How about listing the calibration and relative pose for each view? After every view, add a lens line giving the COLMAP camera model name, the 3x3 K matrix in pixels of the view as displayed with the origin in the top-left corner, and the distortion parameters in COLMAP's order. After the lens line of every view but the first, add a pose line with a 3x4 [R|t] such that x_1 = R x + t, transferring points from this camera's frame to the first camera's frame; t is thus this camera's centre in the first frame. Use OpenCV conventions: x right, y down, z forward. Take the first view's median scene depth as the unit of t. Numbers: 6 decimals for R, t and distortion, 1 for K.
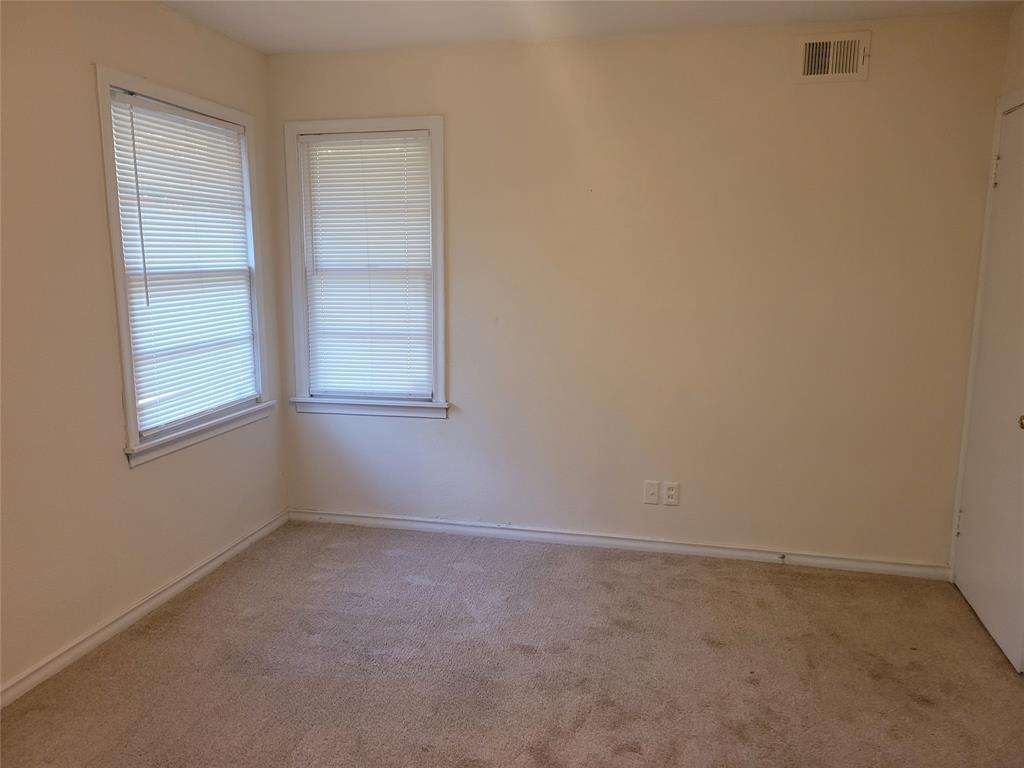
lens RADIAL K [[773.0, 0, 508.4], [0, 773.0, 386.8], [0, 0, 1]] dist [0.061346, -0.049280]
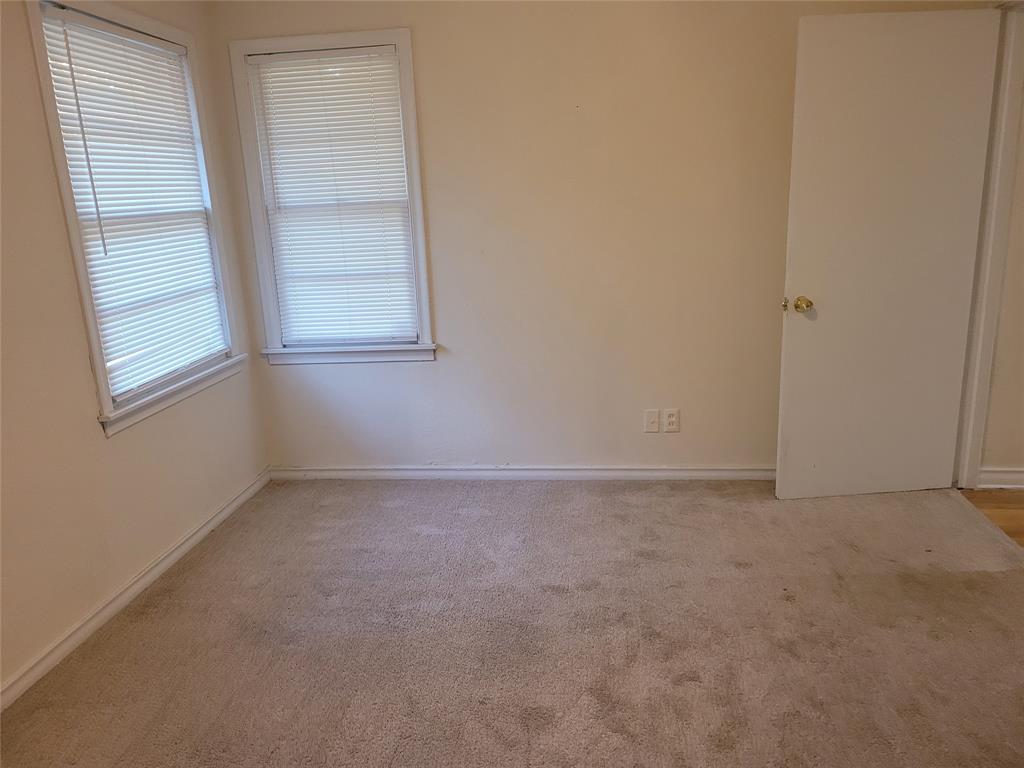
lens RADIAL K [[773.0, 0, 508.1], [0, 773.0, 387.8], [0, 0, 1]] dist [0.061346, -0.049280]
pose [[0.992399, -0.073155, 0.098957, -0.102160], [0.065072, 0.994457, 0.082585, 0.002211], [-0.104450, -0.075518, 0.991659, 0.055582]]
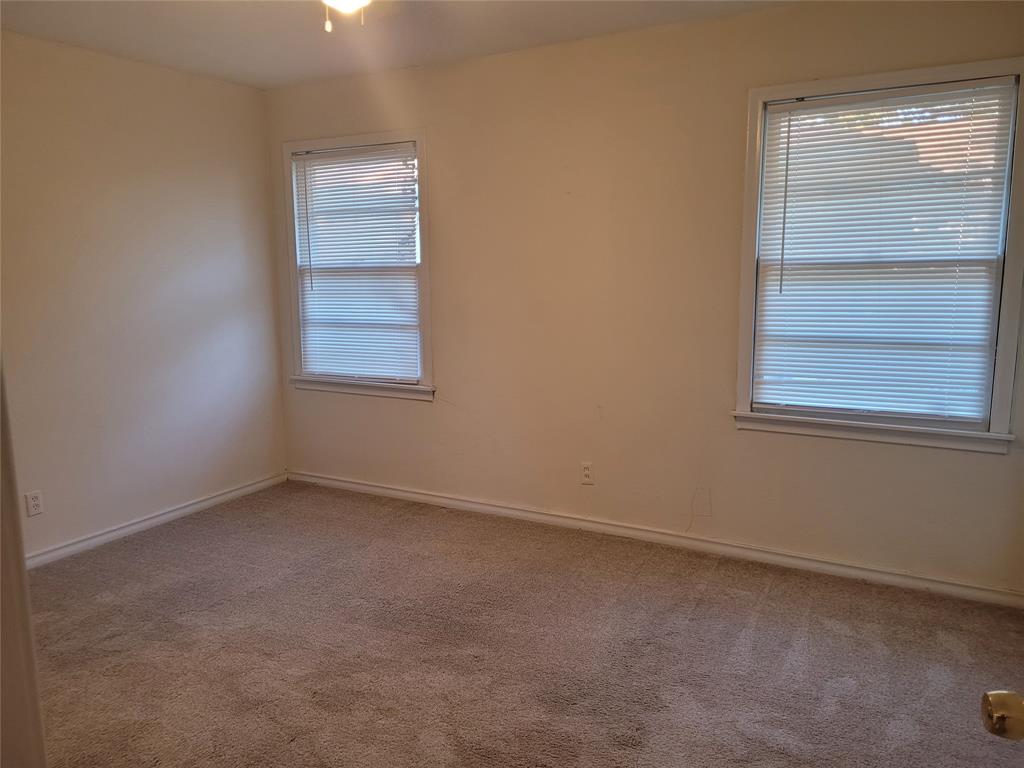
lens RADIAL K [[773.0, 0, 503.4], [0, 773.0, 376.7], [0, 0, 1]] dist [0.061346, -0.049280]
pose [[-0.294260, 0.147082, -0.944340, 0.675788], [-0.141490, 0.970495, 0.195244, -0.142105], [0.945194, 0.191067, -0.264767, 0.901579]]
